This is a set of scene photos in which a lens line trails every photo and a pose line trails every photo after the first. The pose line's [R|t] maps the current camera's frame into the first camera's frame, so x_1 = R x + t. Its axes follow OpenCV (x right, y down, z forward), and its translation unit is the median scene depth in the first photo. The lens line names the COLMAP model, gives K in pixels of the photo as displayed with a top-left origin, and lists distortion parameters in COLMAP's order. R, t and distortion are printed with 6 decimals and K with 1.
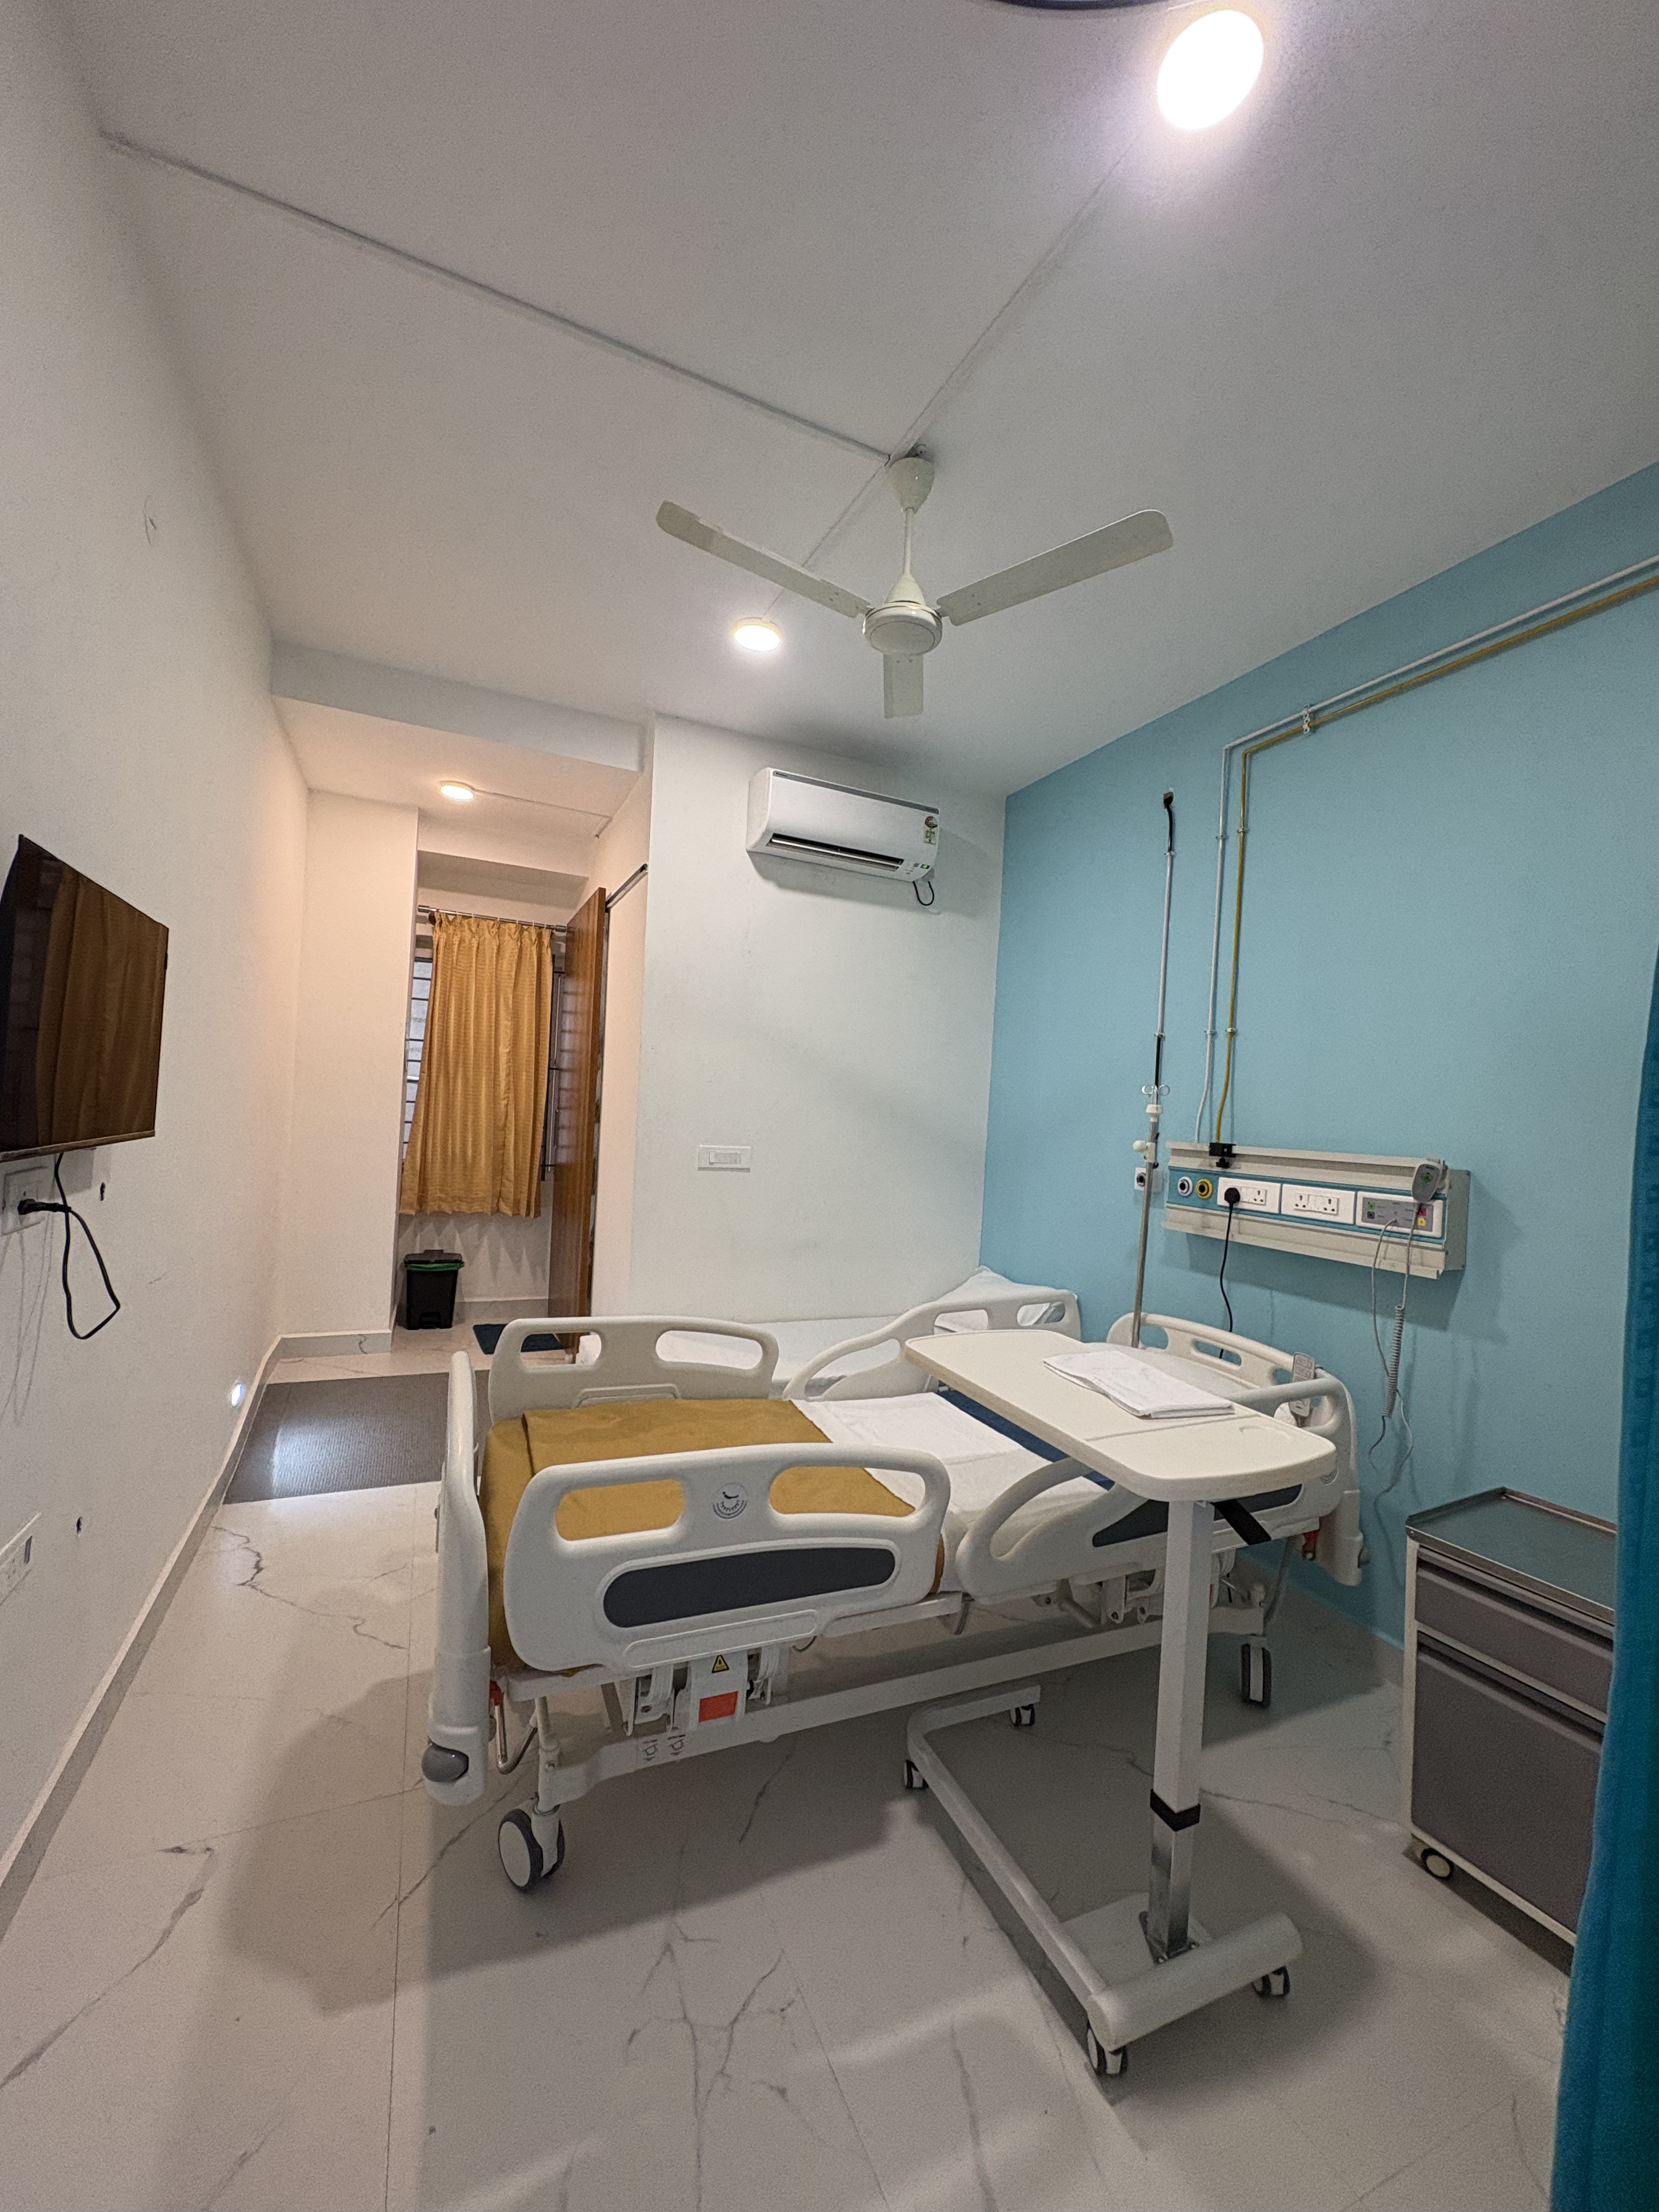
lens RADIAL K [[885.8, 0, 823.6], [0, 885.8, 1103.5], [0, 0, 1]] dist [-0.001568, 0.001594]
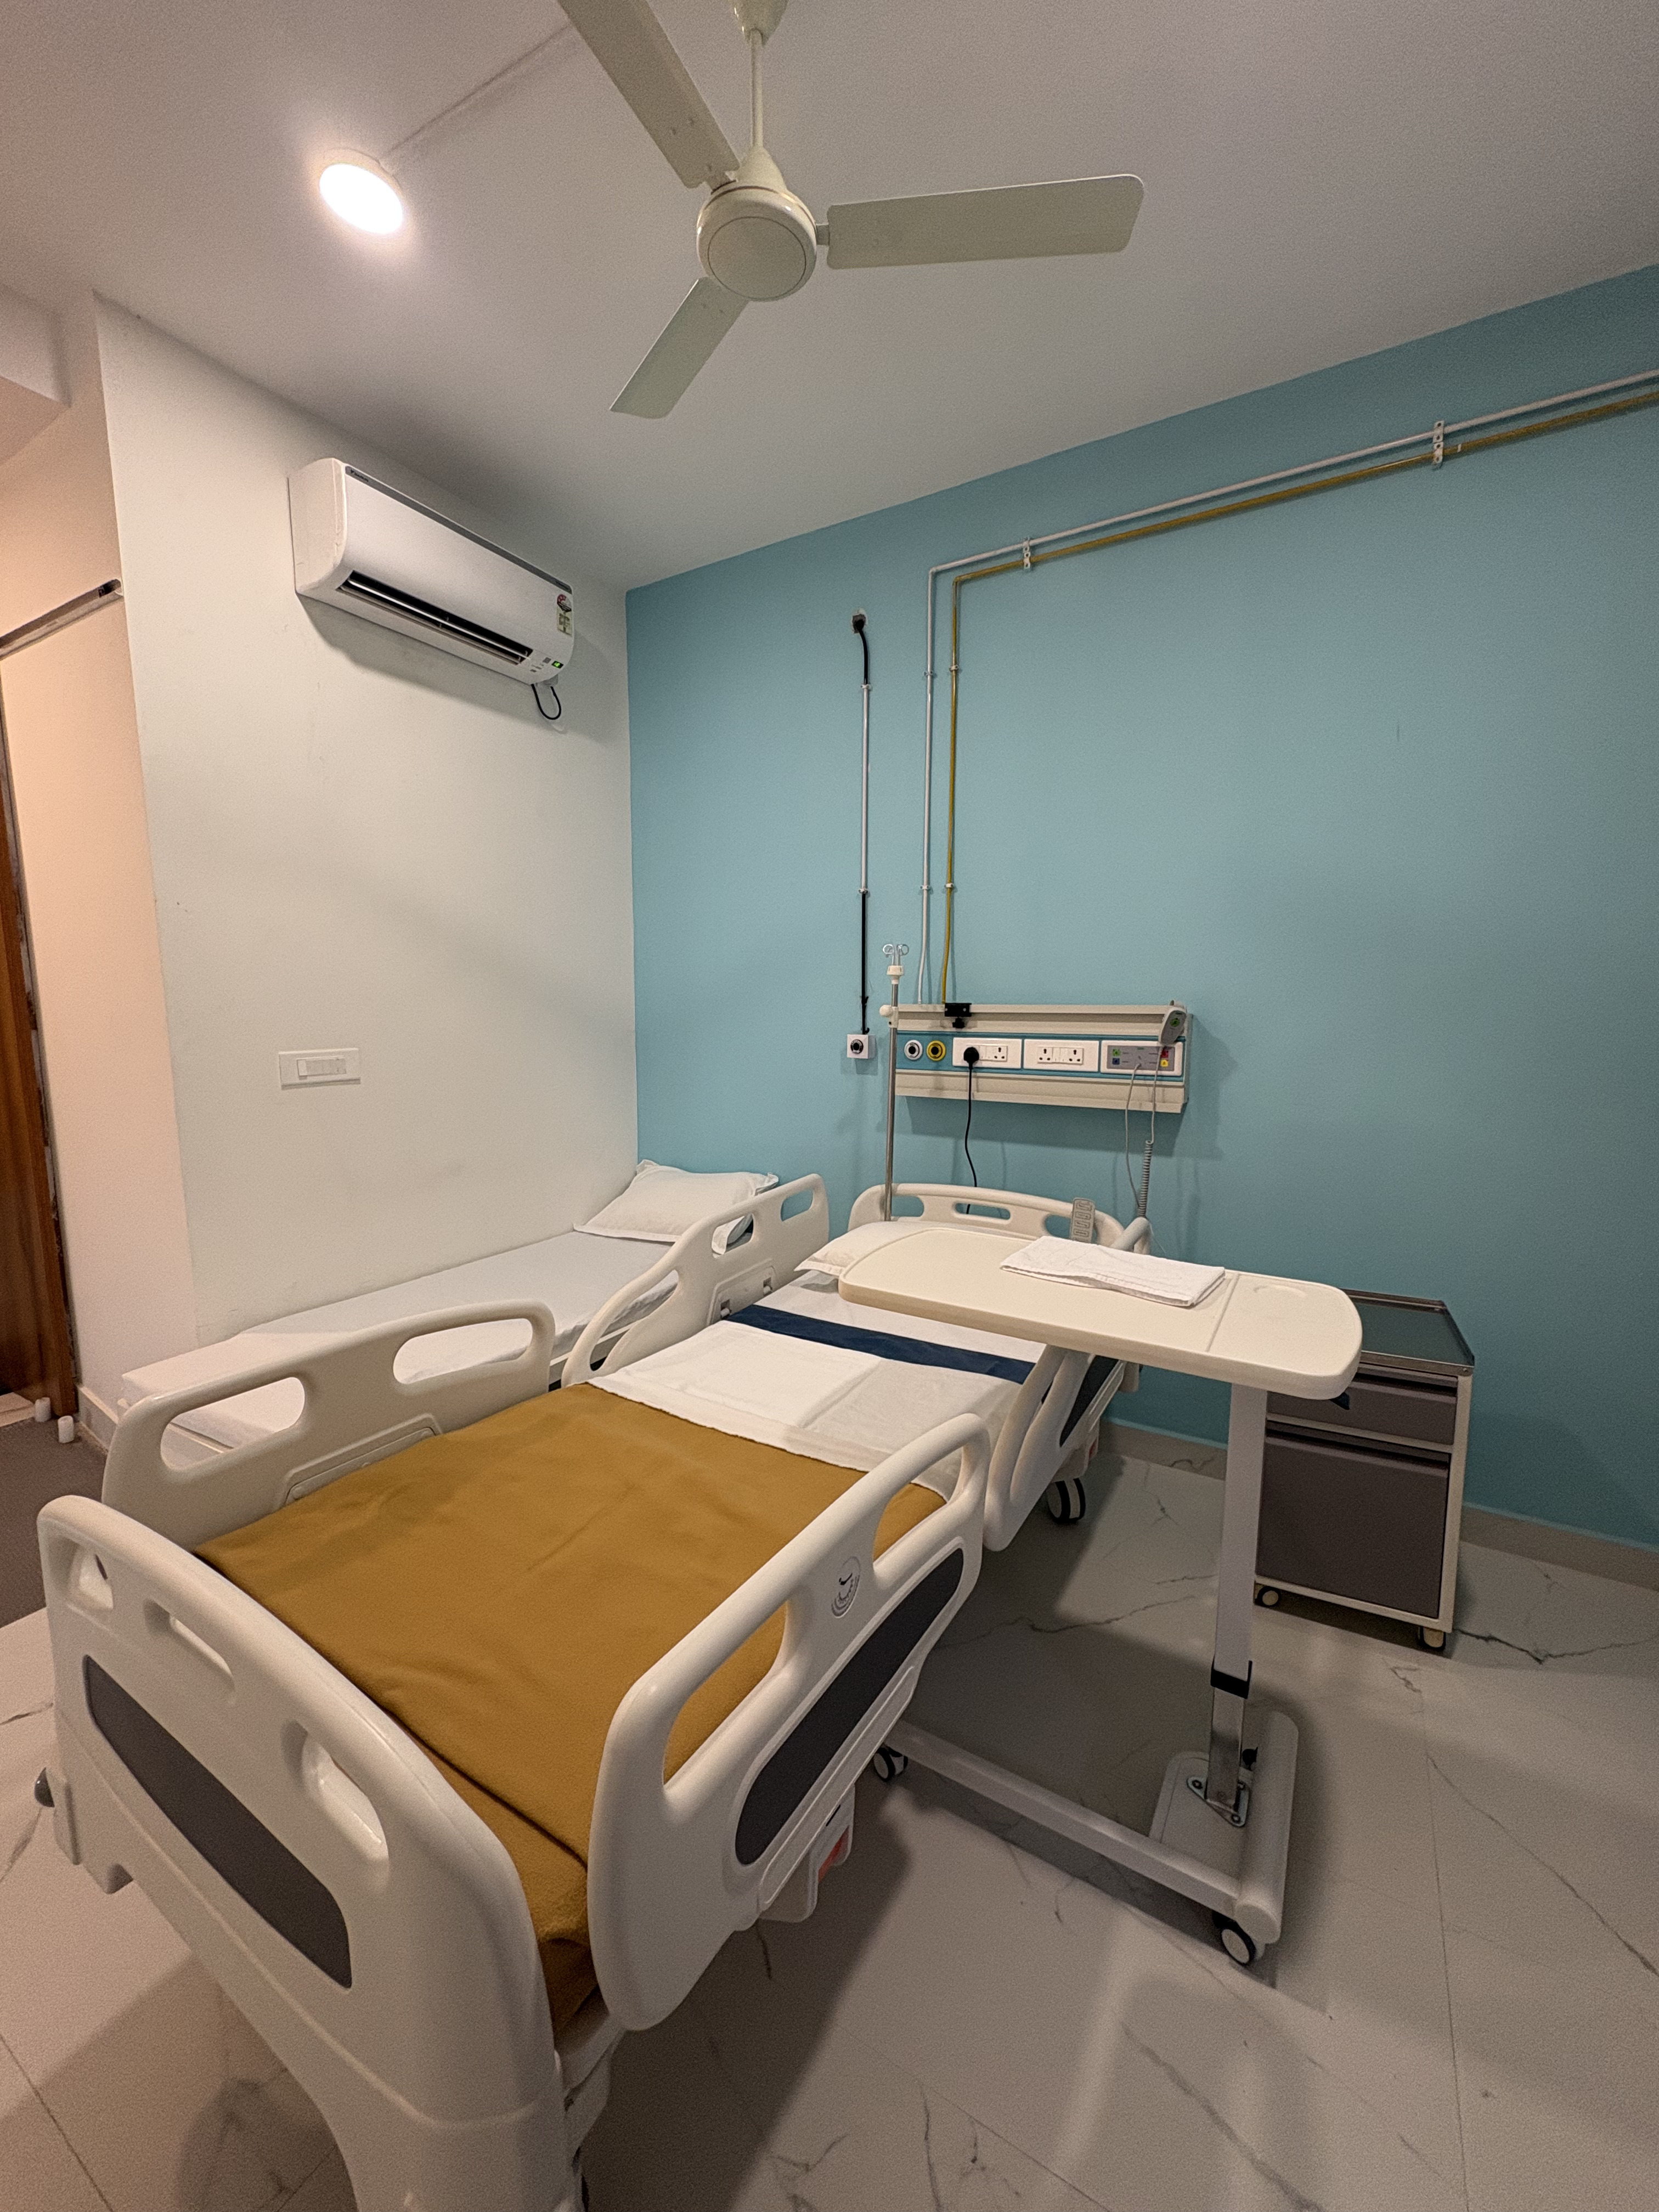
lens RADIAL K [[885.8, 0, 826.8], [0, 885.8, 1106.2], [0, 0, 1]] dist [-0.001568, 0.001594]
pose [[0.817015, -0.122877, 0.563372, -0.231871], [0.038364, 0.986449, 0.159518, -0.004410], [-0.575339, -0.108715, 0.810658, 0.268333]]
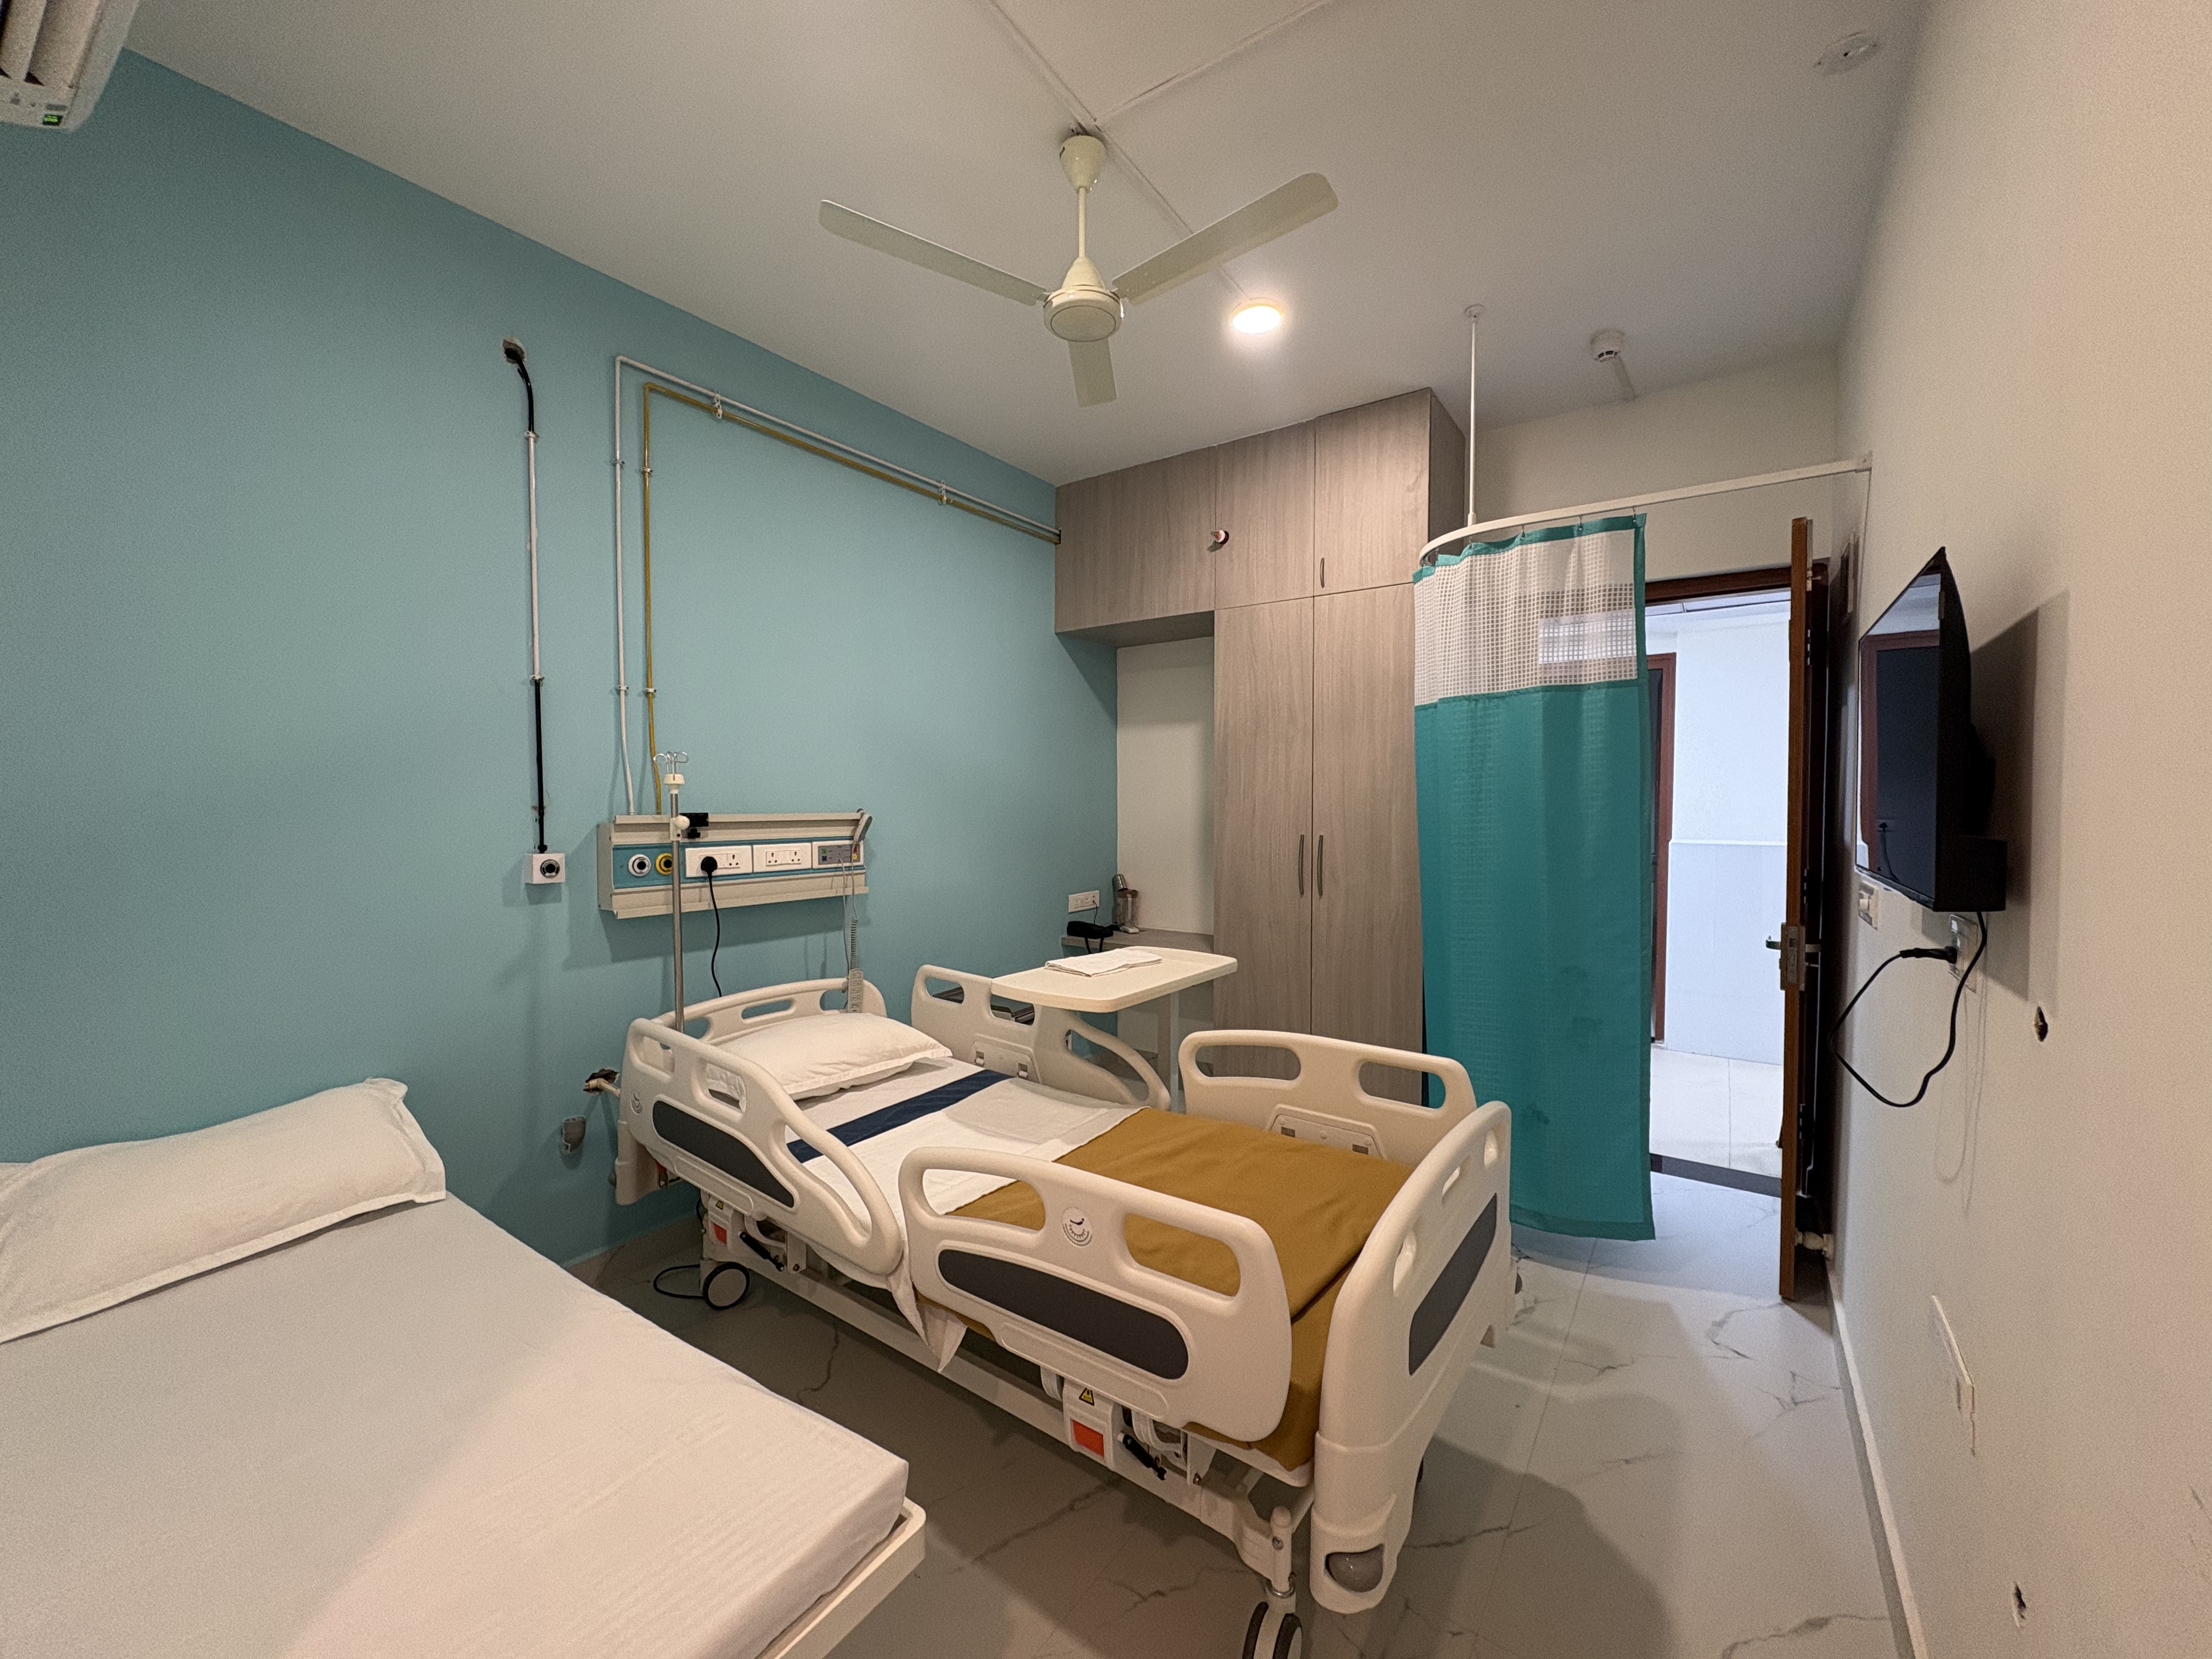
lens RADIAL K [[885.8, 0, 1112.3], [0, 885.8, 834.5], [0, 0, 1]] dist [-0.001568, 0.001594]
pose [[-0.521306, -0.084135, 0.849212, -0.597277], [-0.035783, 0.996408, 0.076752, -0.021574], [-0.852619, 0.009623, -0.522444, 1.092805]]
